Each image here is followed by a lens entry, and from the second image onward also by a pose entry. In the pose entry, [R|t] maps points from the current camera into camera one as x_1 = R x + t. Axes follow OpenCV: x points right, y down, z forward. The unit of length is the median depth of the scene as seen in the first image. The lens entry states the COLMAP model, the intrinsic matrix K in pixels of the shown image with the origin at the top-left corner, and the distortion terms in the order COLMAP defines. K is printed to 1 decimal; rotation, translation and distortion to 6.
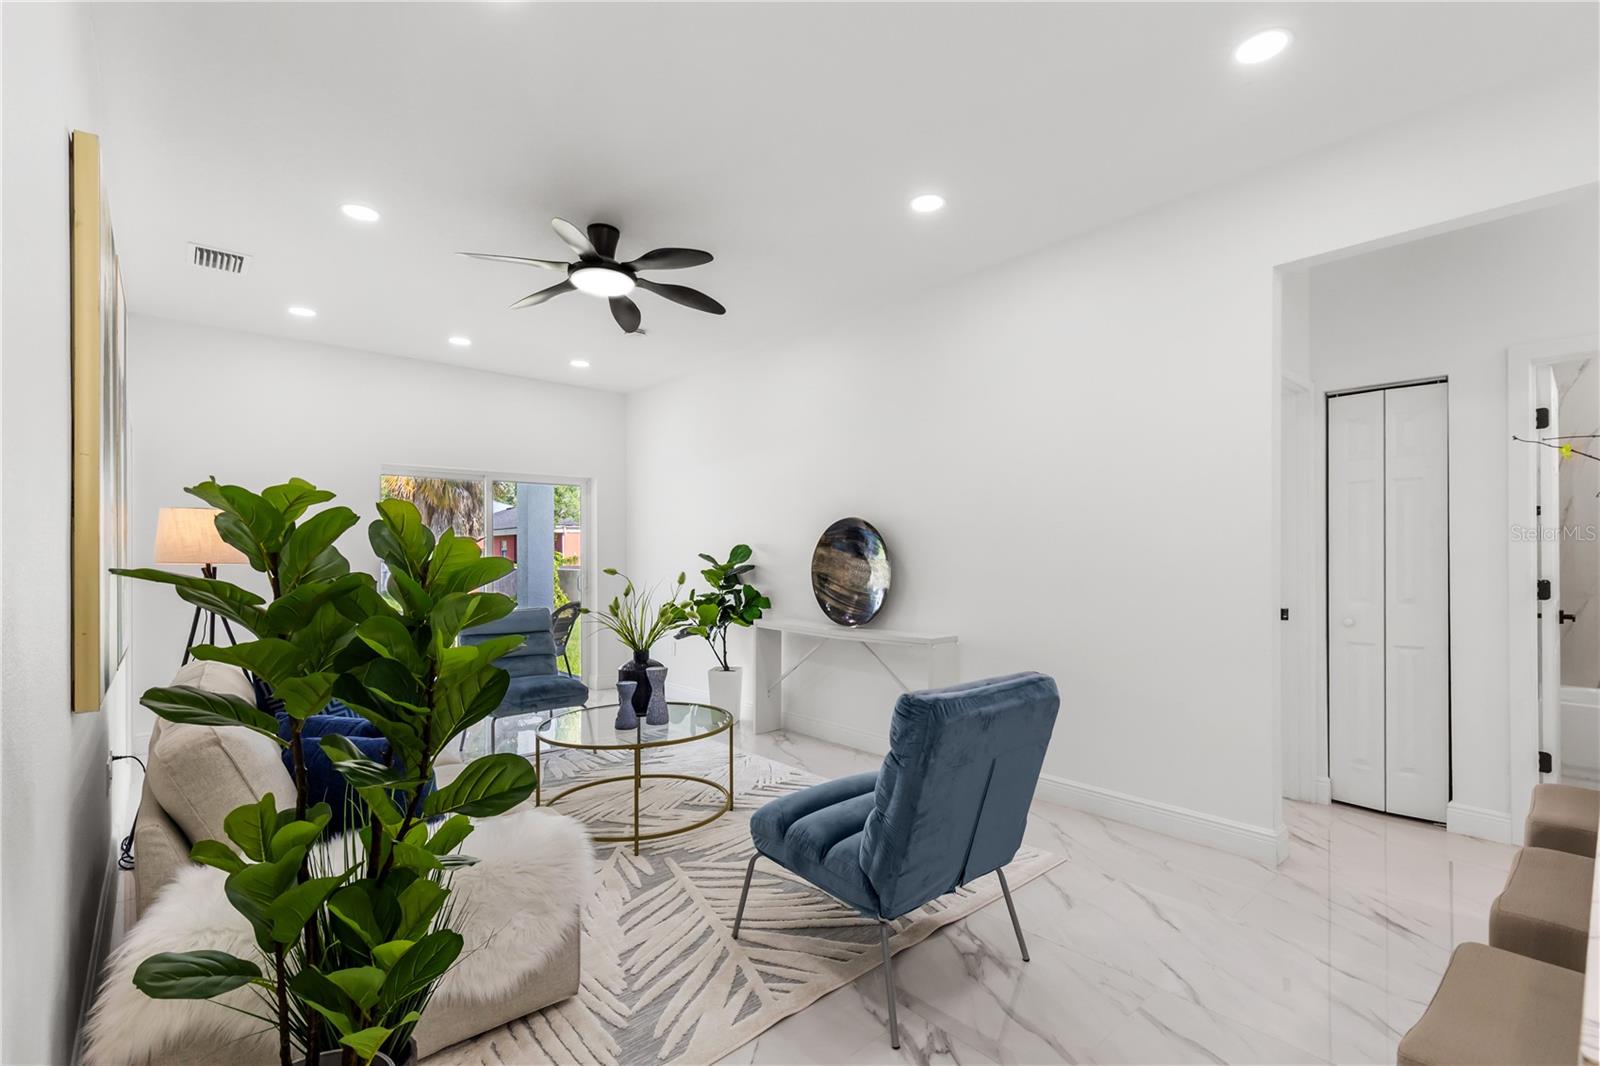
lens RADIAL K [[718.2, 0, 804.9], [0, 718.2, 557.2], [0, 0, 1]] dist [0.002943, -0.000162]
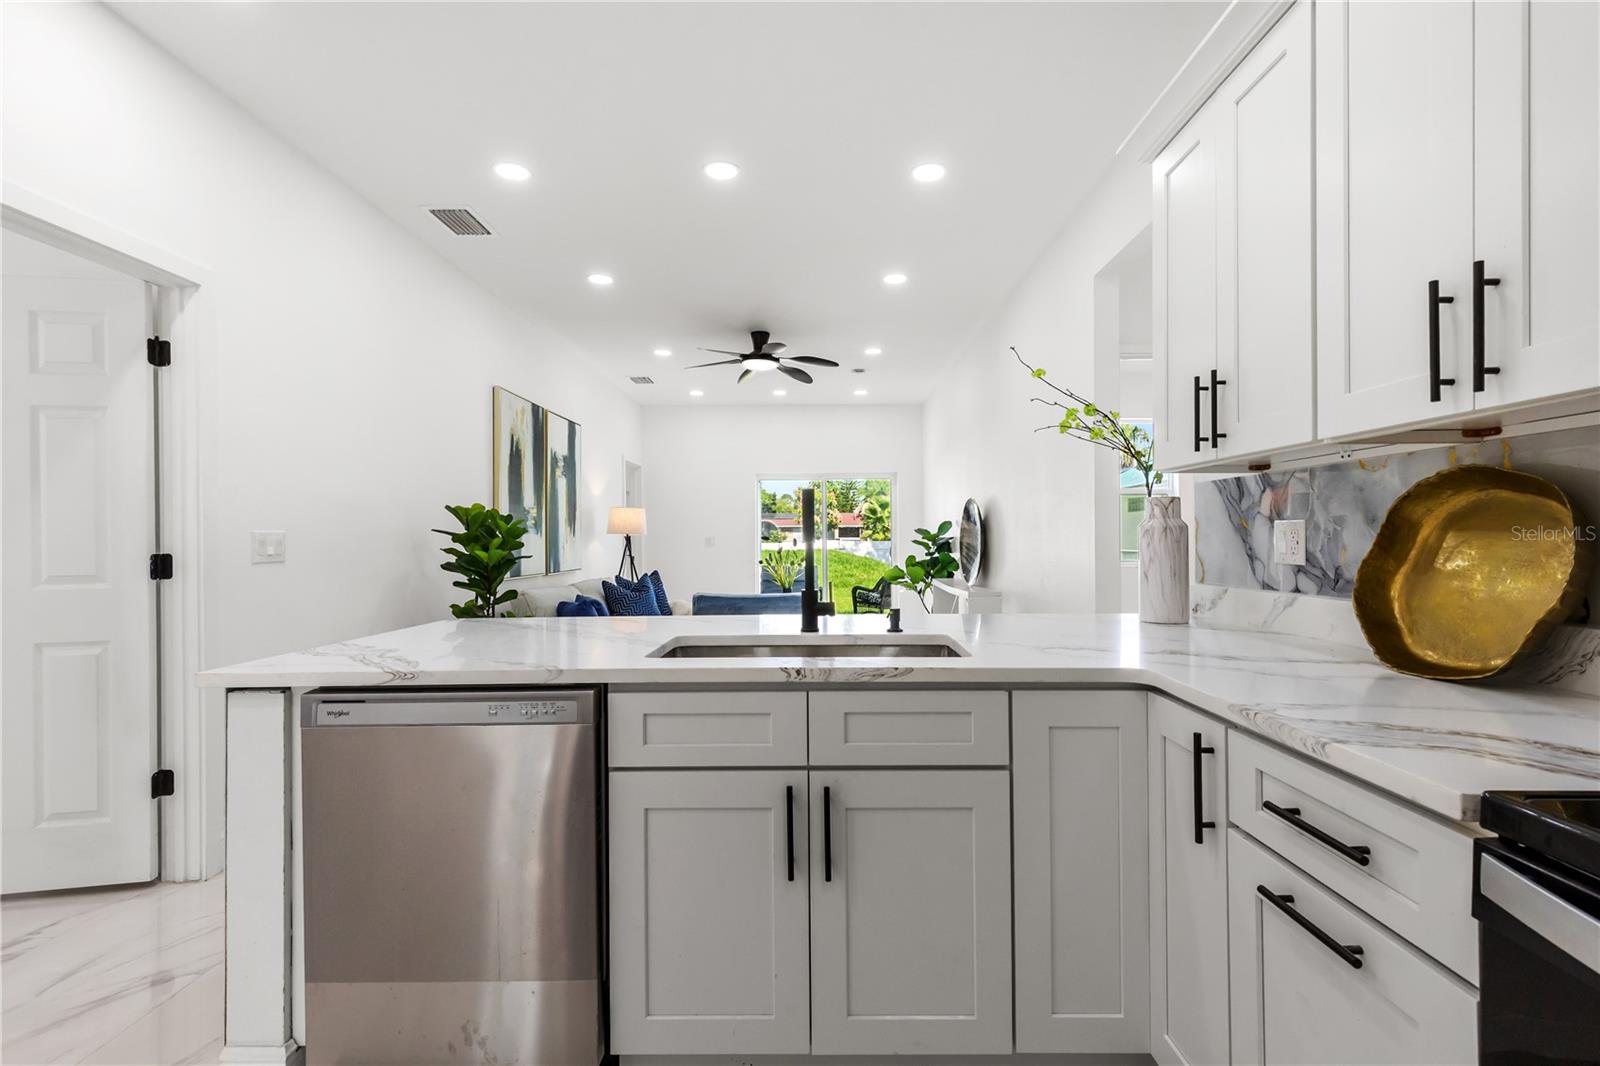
lens RADIAL K [[713.7, 0, 807.7], [0, 713.7, 536.4], [0, 0, 1]] dist [0.002663, -0.000143]
pose [[0.743233, -0.002083, -0.669029, 0.873567], [0.001823, 0.999998, -0.001089, 0.016926], [0.669030, -0.000410, 0.743235, -0.148872]]
